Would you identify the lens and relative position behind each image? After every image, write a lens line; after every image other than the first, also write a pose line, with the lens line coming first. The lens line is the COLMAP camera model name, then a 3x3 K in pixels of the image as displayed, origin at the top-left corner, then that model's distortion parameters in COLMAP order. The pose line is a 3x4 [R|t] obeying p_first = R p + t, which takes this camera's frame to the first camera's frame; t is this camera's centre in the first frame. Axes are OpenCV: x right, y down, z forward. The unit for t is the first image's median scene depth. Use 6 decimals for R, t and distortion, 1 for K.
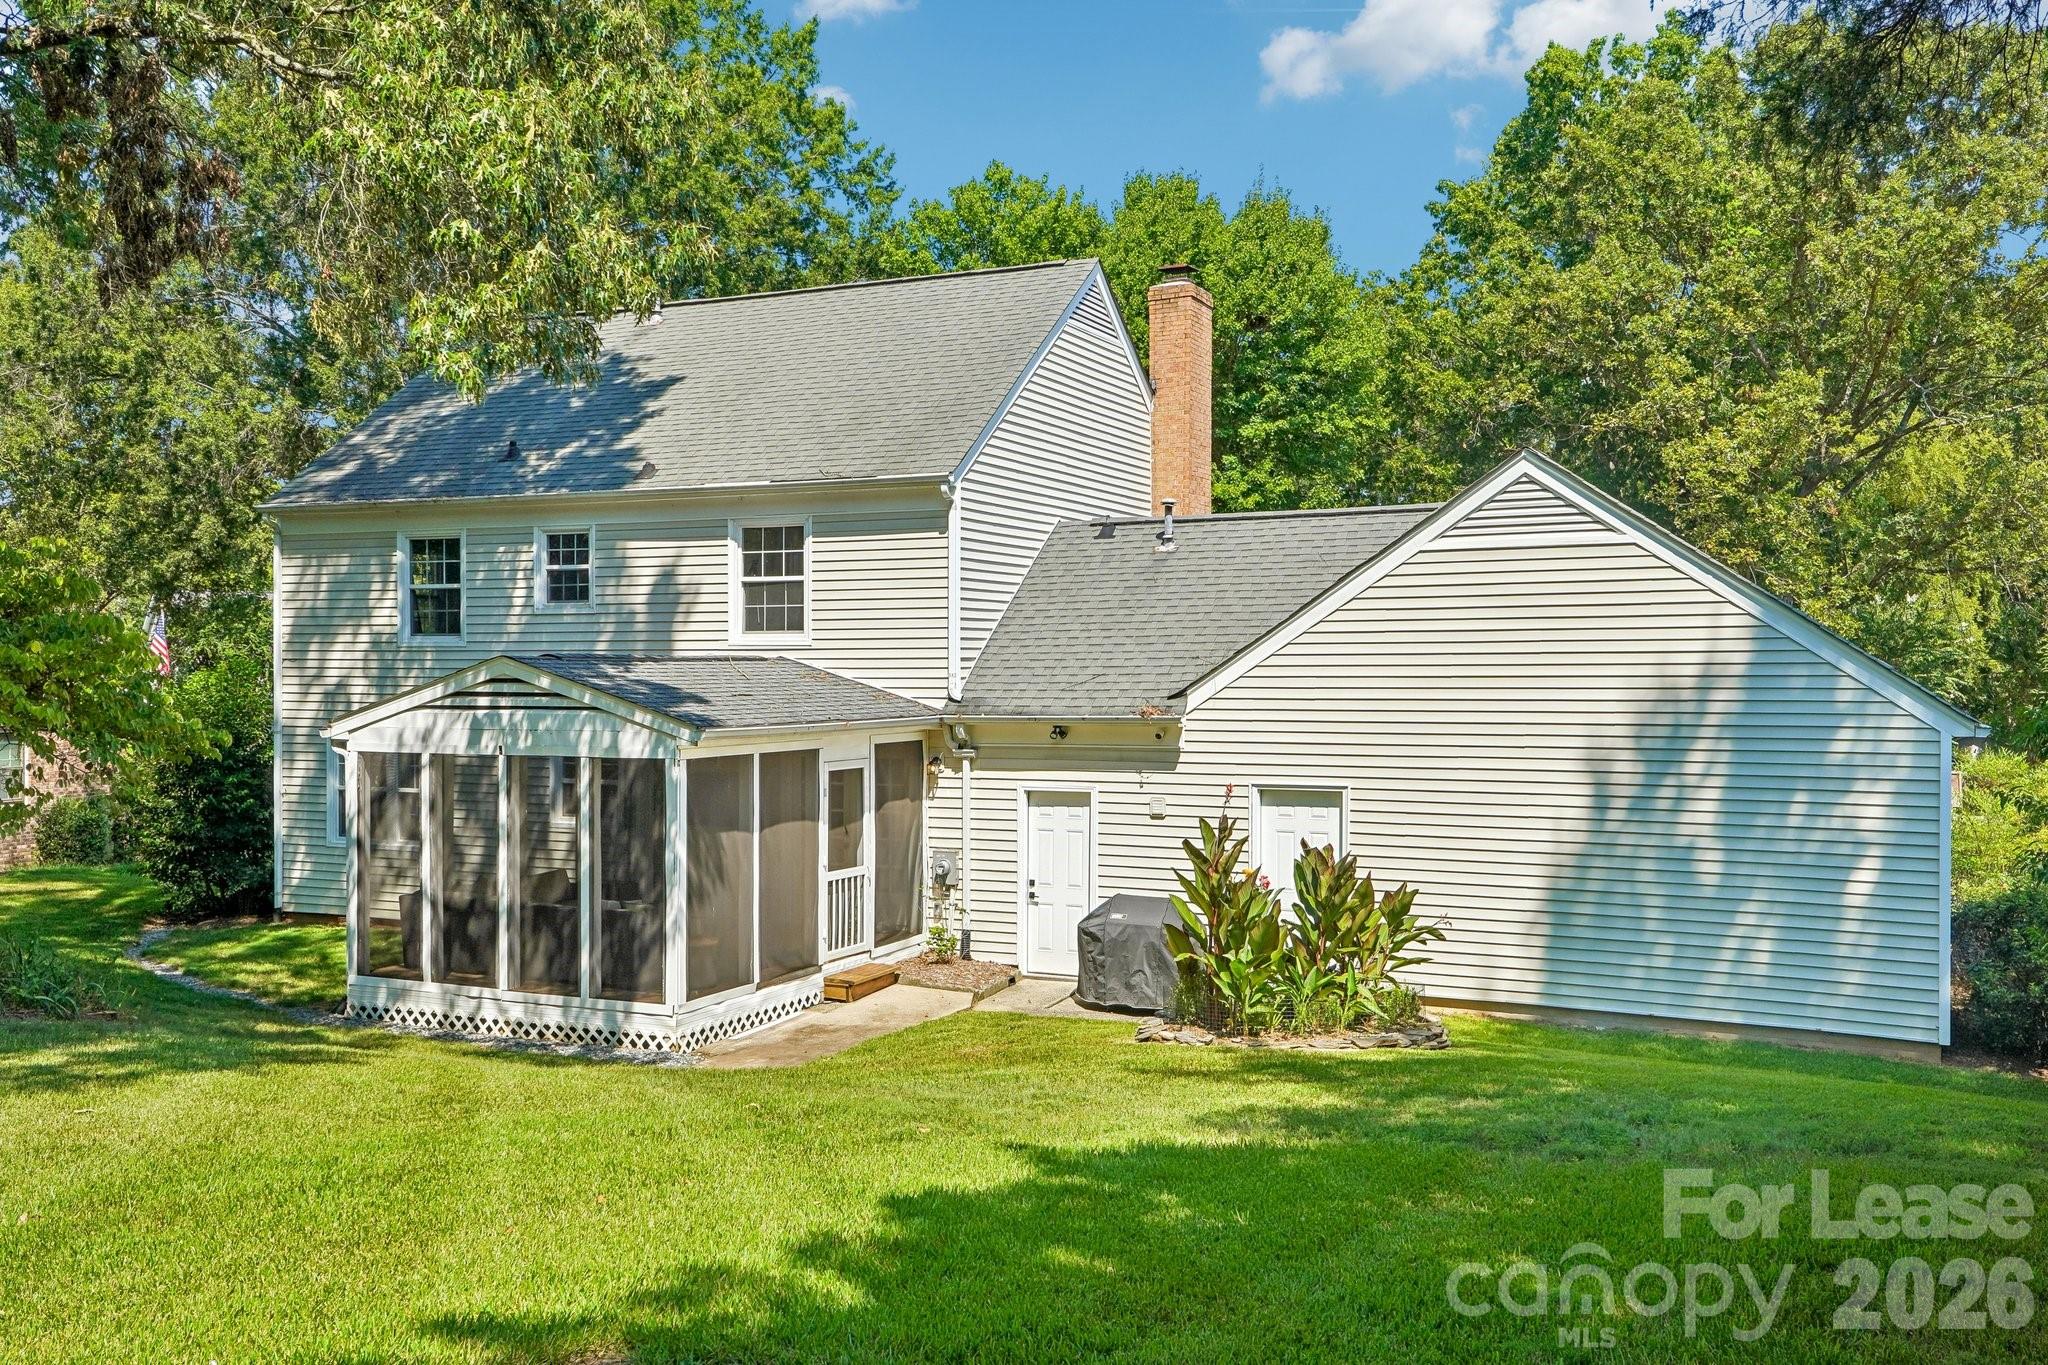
lens RADIAL K [[1770.8, 0, 1024.0], [0, 1770.8, 682.5], [0, 0, 1]] dist [0.082351, 0.001028]
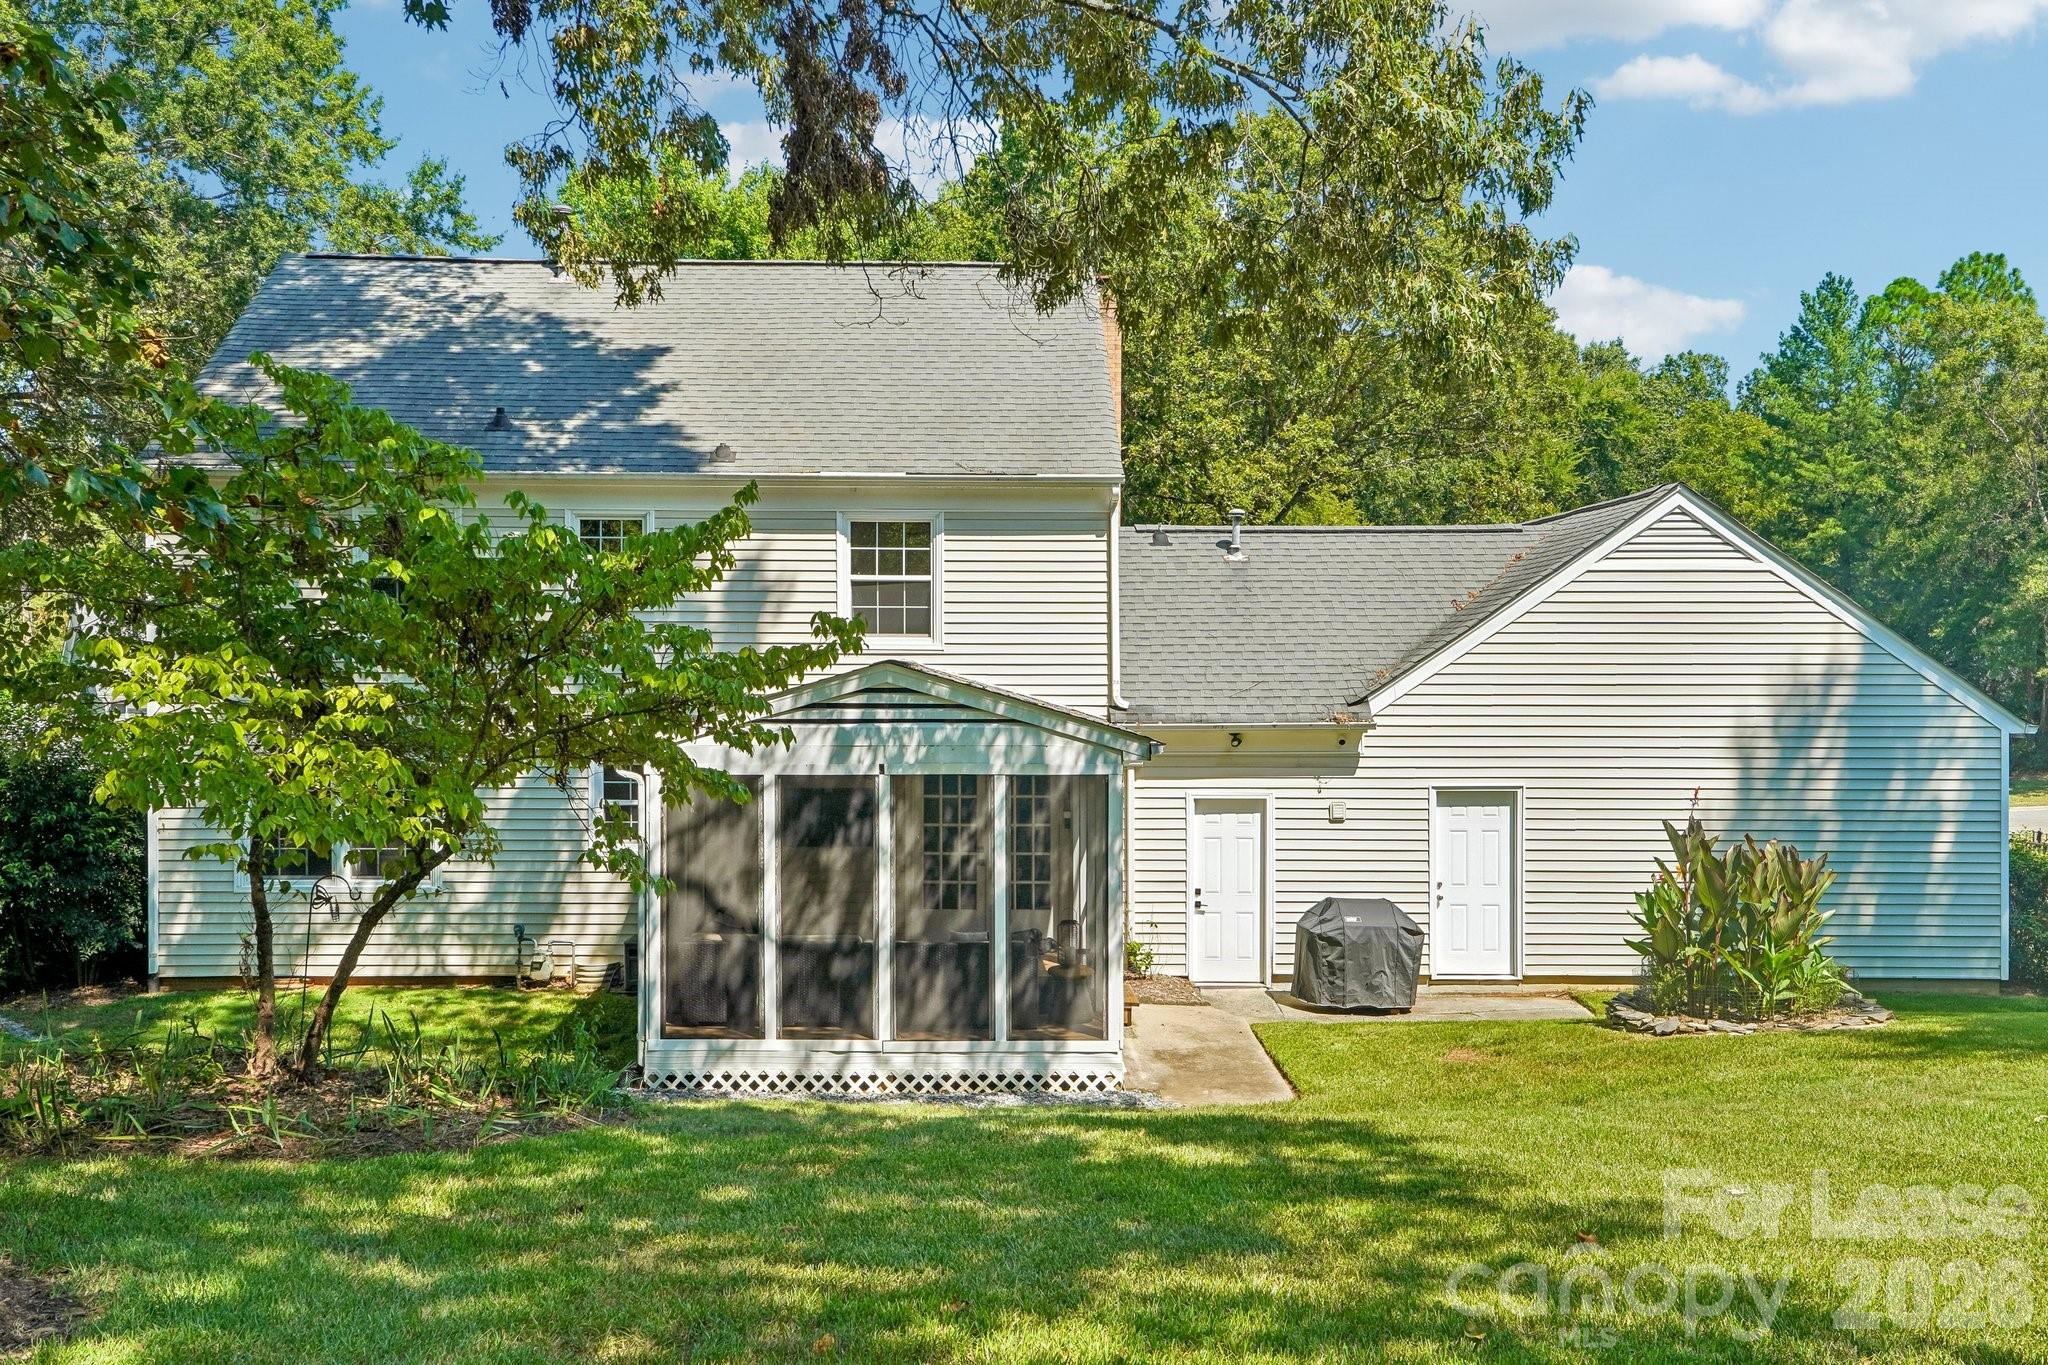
lens RADIAL K [[1756.0, 0, 1023.8], [0, 1756.0, 655.3], [0, 0, 1]] dist [0.041600, -0.015724]
pose [[0.898387, 0.007161, 0.439146, -0.556669], [-0.000755, 0.999891, -0.014761, -0.005151], [-0.439204, 0.012930, 0.898294, 0.168631]]
